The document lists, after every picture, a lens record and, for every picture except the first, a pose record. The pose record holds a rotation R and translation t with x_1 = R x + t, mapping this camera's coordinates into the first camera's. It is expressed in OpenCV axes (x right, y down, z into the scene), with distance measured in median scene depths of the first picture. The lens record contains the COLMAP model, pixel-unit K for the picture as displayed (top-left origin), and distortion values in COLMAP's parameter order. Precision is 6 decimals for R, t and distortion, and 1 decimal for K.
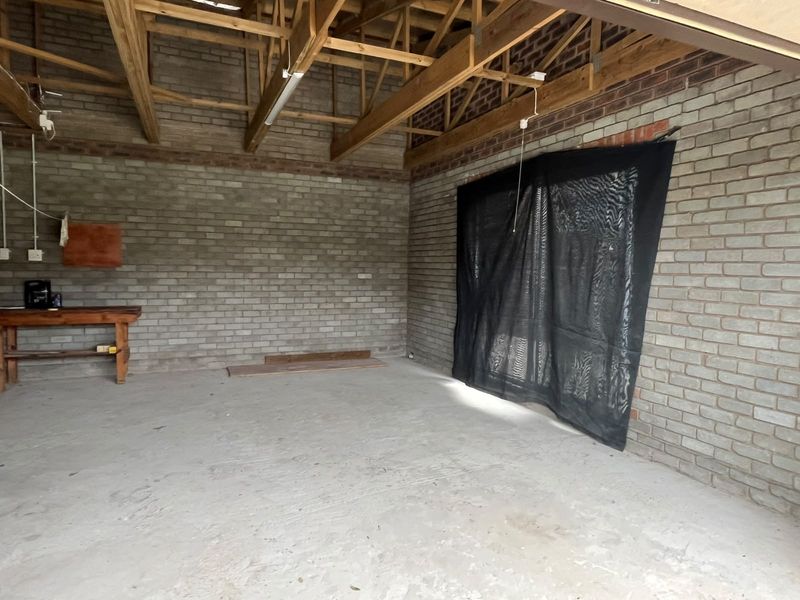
lens RADIAL K [[504.1, 0, 400.0], [0, 504.1, 300.0], [0, 0, 1]] dist [0.000355, -0.002242]
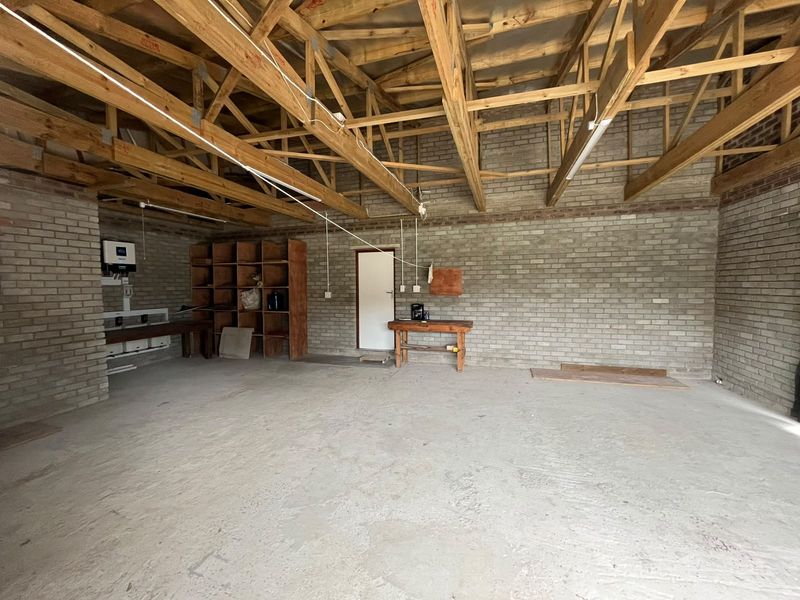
lens RADIAL K [[331.3, 0, 400.0], [0, 331.3, 300.0], [0, 0, 1]] dist [-0.002510, -0.000242]
pose [[0.764993, 0.001750, -0.644037, -0.045504], [-0.019393, 0.999605, -0.020320, -0.026428], [0.643747, 0.028035, 0.764725, 0.107227]]
